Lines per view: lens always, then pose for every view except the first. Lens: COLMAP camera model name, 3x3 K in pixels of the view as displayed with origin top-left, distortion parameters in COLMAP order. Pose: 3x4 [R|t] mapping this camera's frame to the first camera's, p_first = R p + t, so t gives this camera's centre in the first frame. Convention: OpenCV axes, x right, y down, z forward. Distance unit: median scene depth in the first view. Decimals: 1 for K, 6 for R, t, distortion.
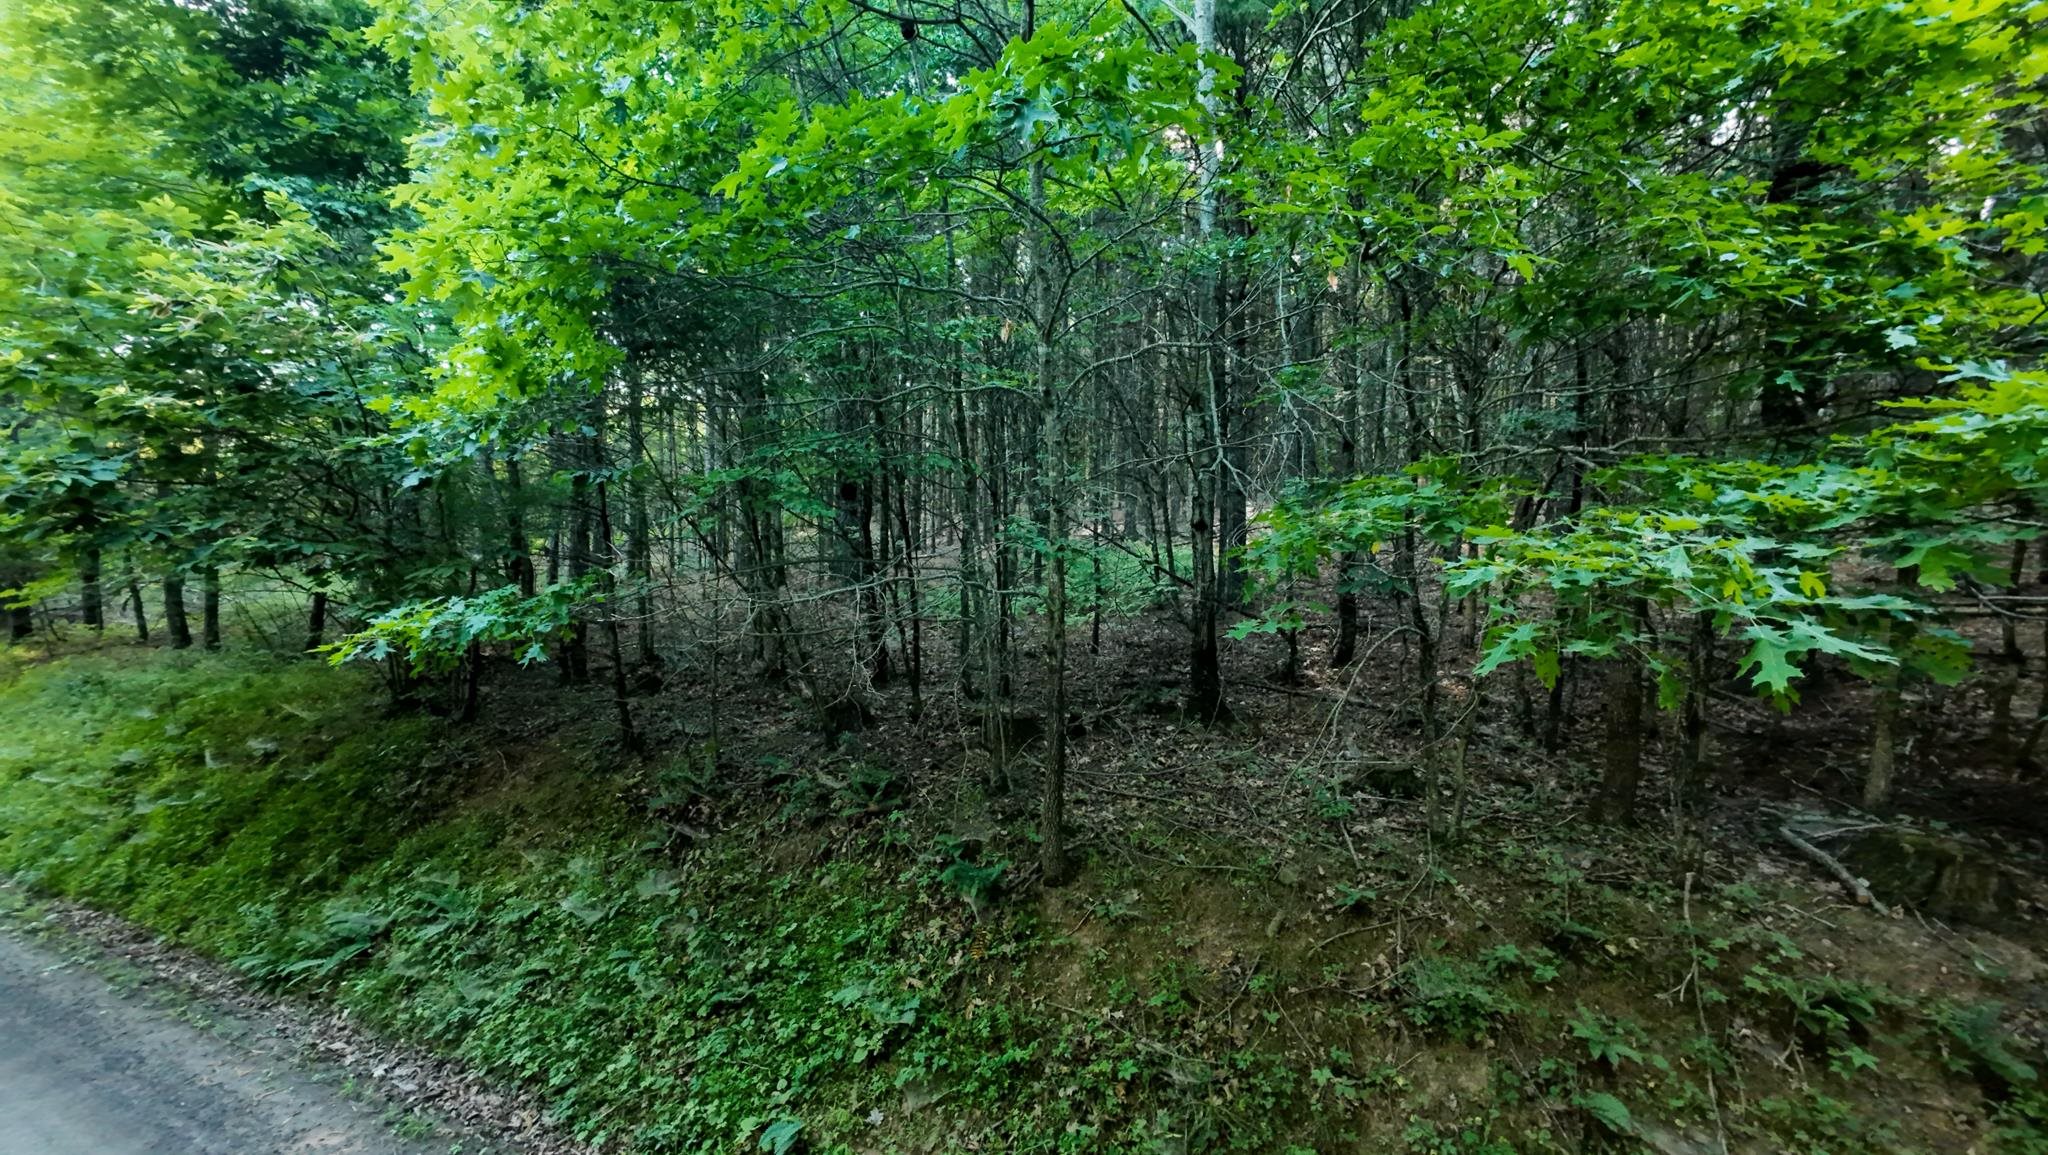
lens RADIAL K [[787.1, 0, 1023.3], [0, 787.1, 583.9], [0, 0, 1]] dist [0.000428, -0.000553]
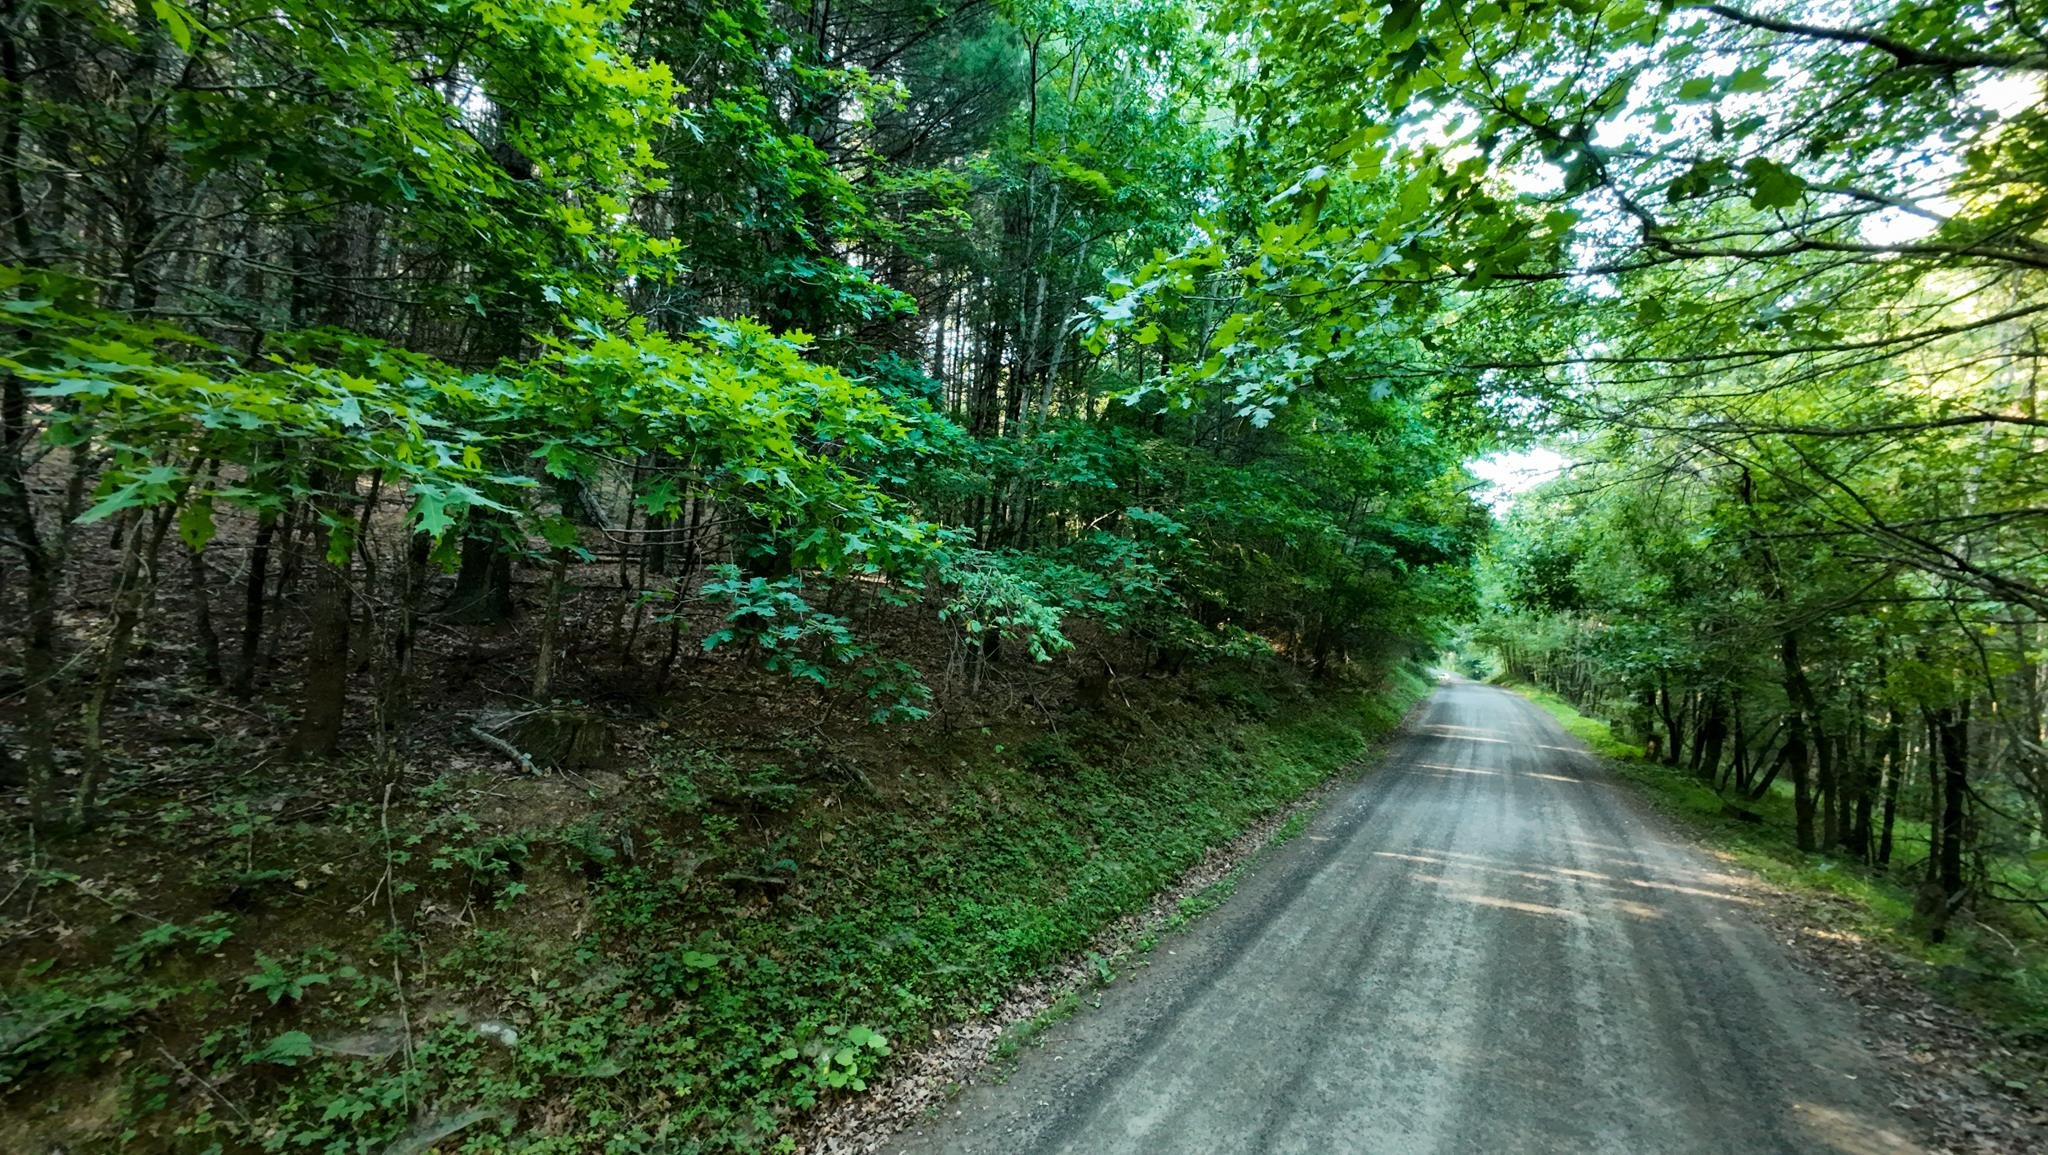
lens RADIAL K [[787.1, 0, 1023.4], [0, 787.1, 580.1], [0, 0, 1]] dist [0.000428, -0.000553]
pose [[0.211350, -0.001214, 0.977410, 0.010473], [-0.051337, 0.998605, 0.012341, 0.048166], [-0.976061, -0.052786, 0.210993, -0.023760]]
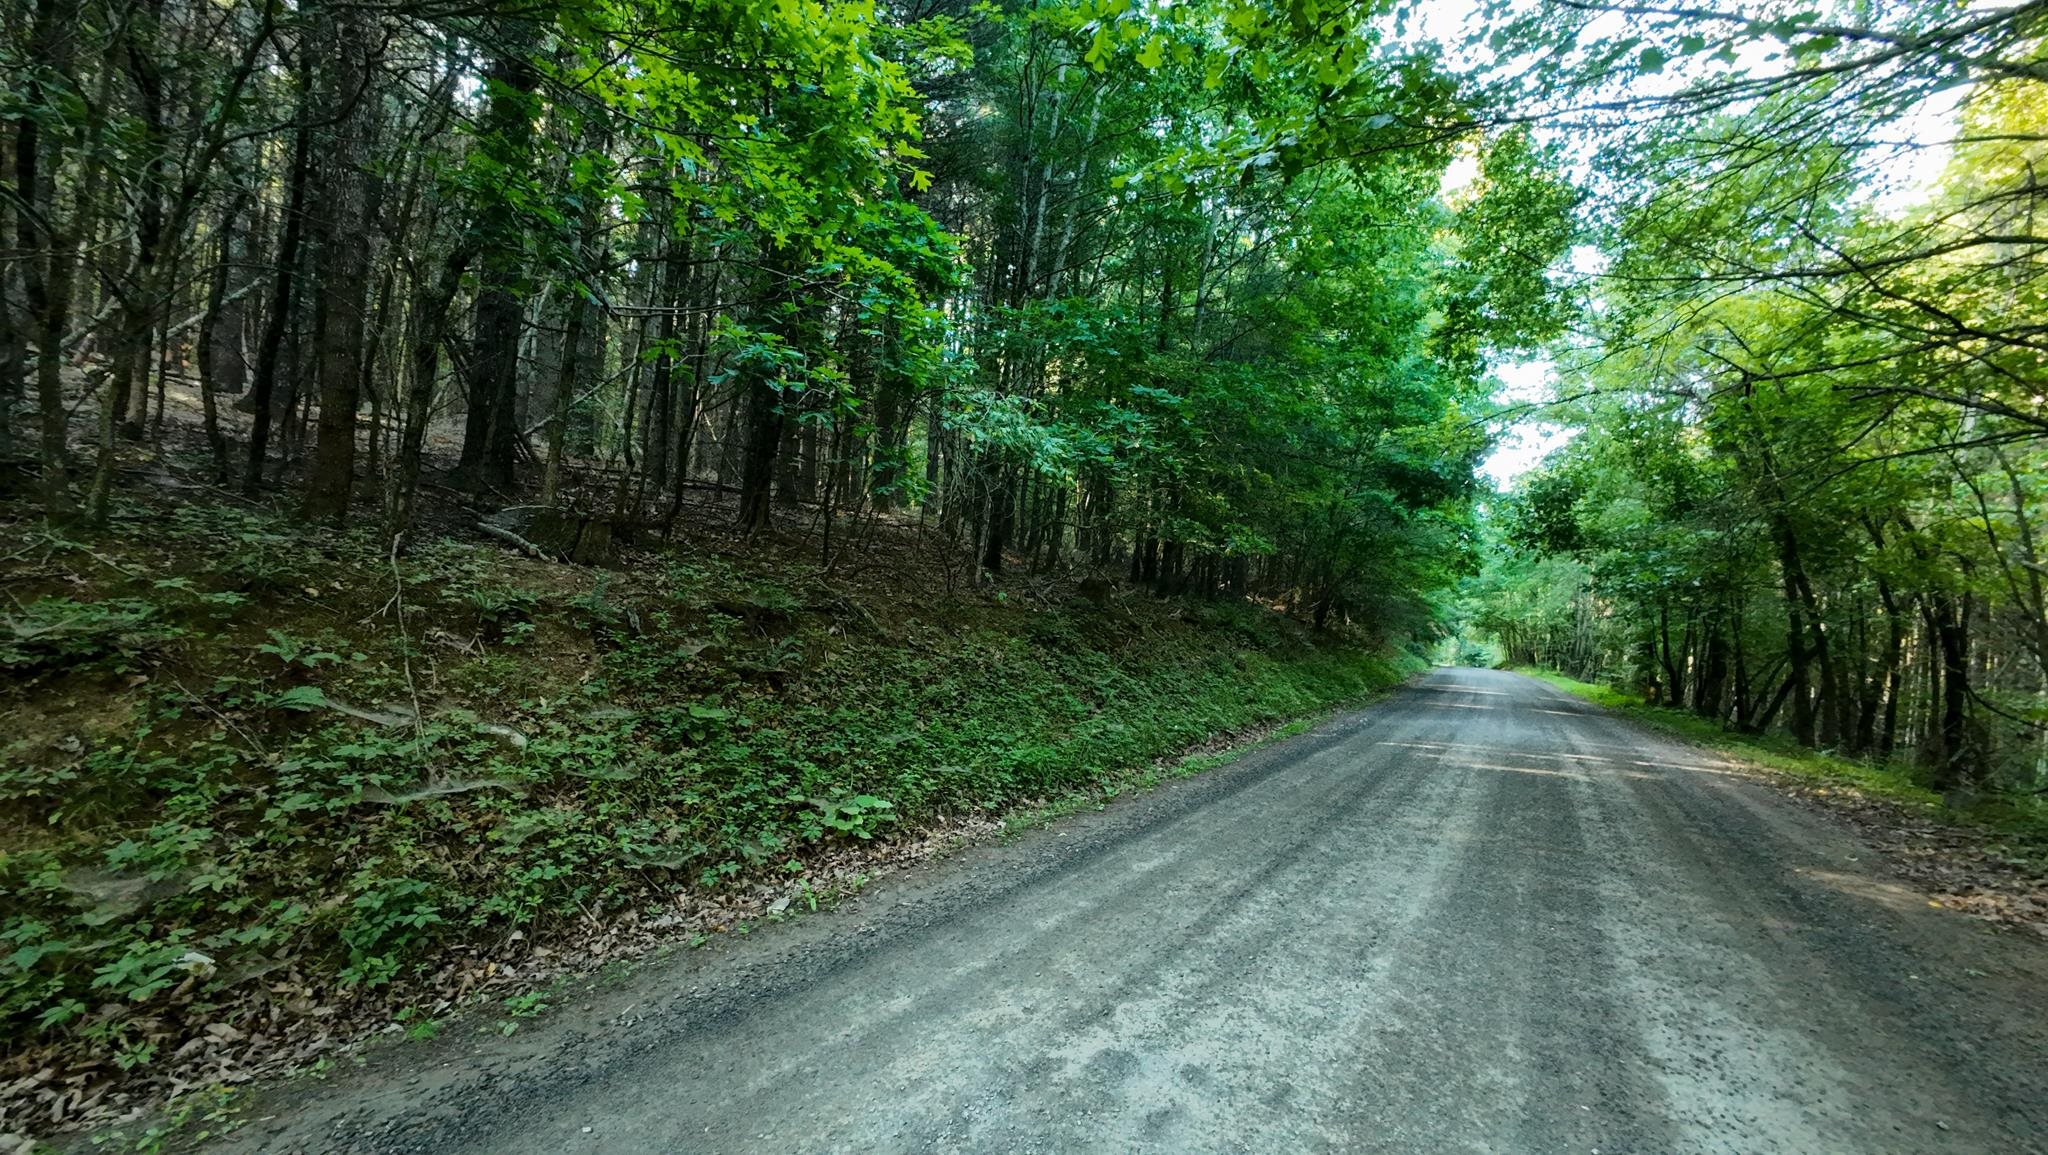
lens RADIAL K [[787.1, 0, 1023.5], [0, 787.1, 575.6], [0, 0, 1]] dist [0.000428, -0.000553]
pose [[0.211562, 0.001385, 0.977364, 0.000921], [-0.048854, 0.998764, 0.009160, 0.419891], [-0.976143, -0.049686, 0.211368, -0.038854]]
